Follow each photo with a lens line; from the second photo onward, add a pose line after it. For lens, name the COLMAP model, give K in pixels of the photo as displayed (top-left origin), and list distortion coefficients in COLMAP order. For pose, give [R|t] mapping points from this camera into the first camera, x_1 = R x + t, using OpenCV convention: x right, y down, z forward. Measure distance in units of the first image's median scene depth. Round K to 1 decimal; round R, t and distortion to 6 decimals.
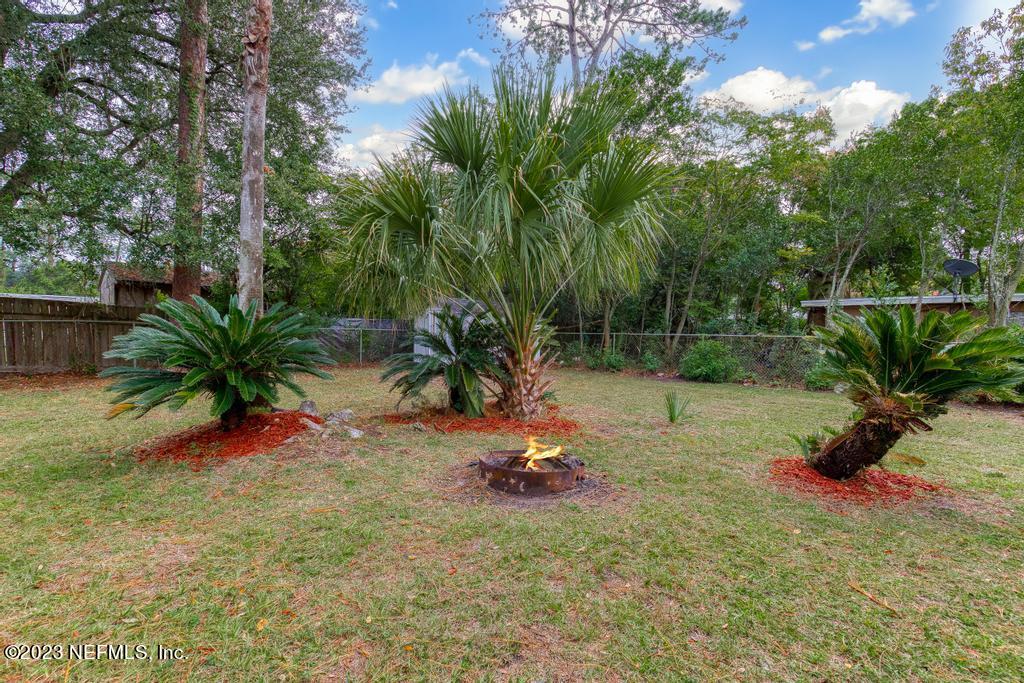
lens RADIAL K [[467.1, 0, 512.0], [0, 467.1, 341.5], [0, 0, 1]] dist [0.003329, 0.000416]
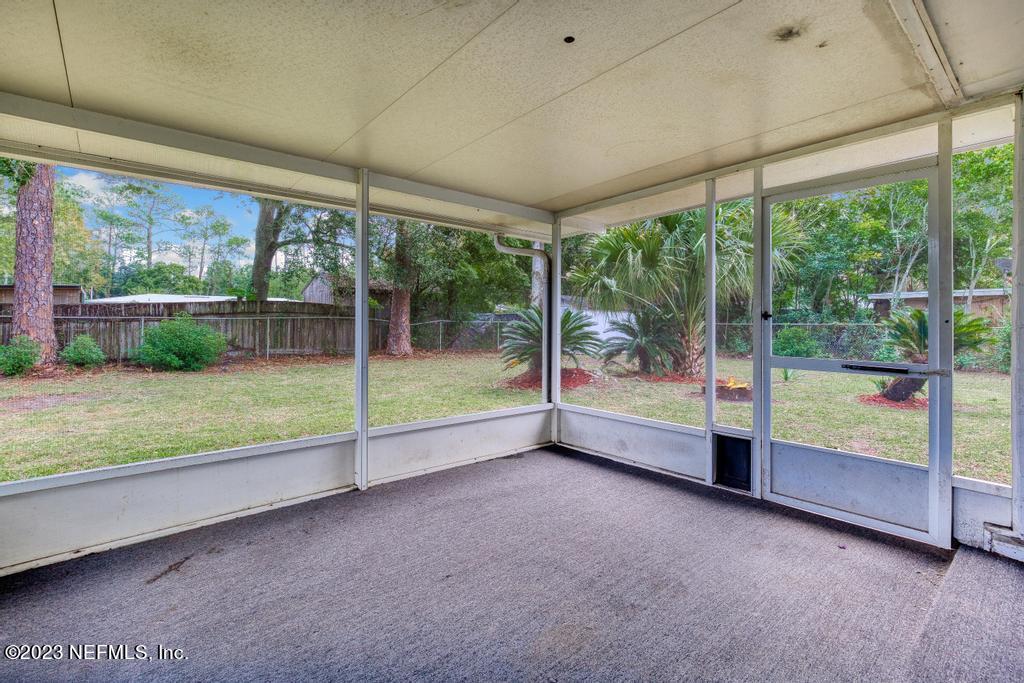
lens RADIAL K [[473.6, 0, 513.6], [0, 473.6, 322.0], [0, 0, 1]] dist [0.002201, 0.000908]
pose [[0.996568, -0.009592, -0.082225, -0.215174], [0.007770, 0.999718, -0.022451, 0.004691], [0.082417, 0.021735, 0.996361, -0.326482]]
